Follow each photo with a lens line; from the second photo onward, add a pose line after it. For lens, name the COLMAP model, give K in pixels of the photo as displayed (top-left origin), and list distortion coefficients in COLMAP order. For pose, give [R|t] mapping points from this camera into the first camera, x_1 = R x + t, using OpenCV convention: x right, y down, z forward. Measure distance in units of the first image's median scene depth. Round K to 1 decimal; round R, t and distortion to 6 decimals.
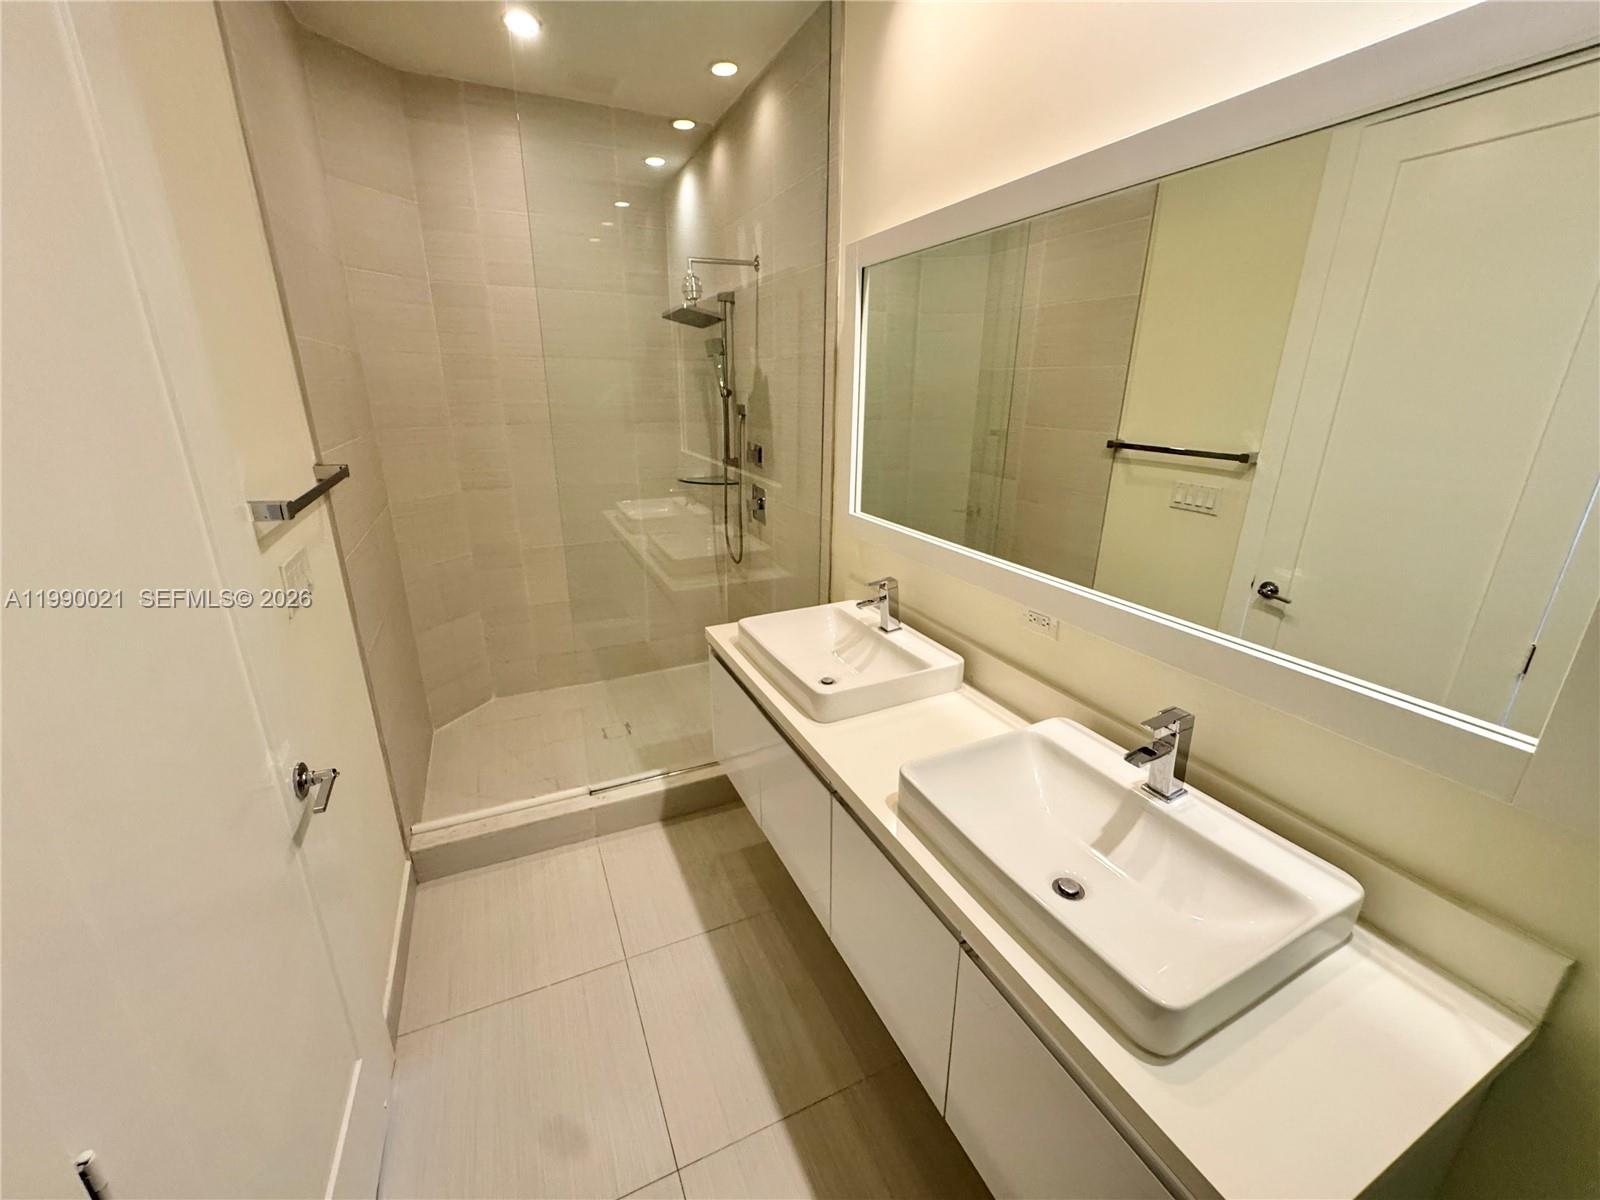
lens RADIAL K [[639.0, 0, 798.8], [0, 639.0, 598.4], [0, 0, 1]] dist [0.003215, -0.000398]
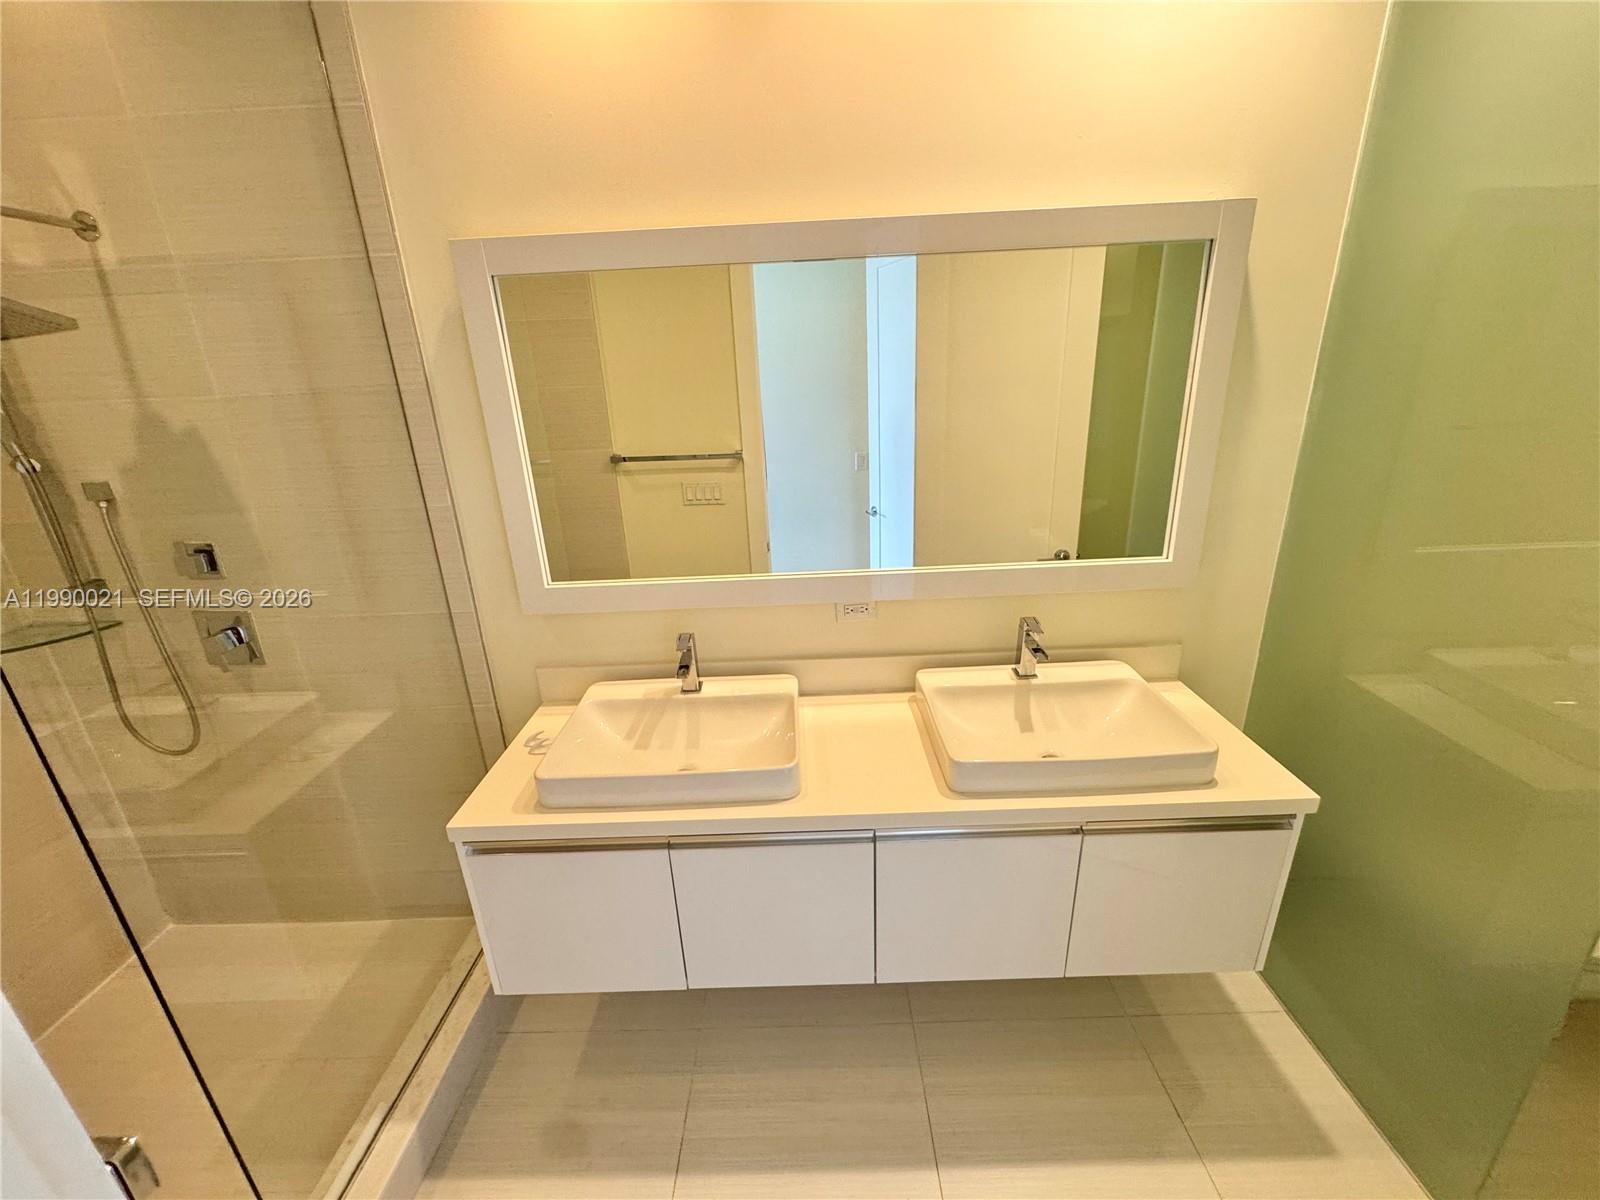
lens RADIAL K [[639.0, 0, 801.9], [0, 639.0, 595.8], [0, 0, 1]] dist [0.003215, -0.000398]
pose [[0.422842, -0.316989, 0.848954, -0.397247], [0.327993, 0.926844, 0.182707, -0.143840], [-0.844764, 0.201194, 0.495878, 0.304938]]
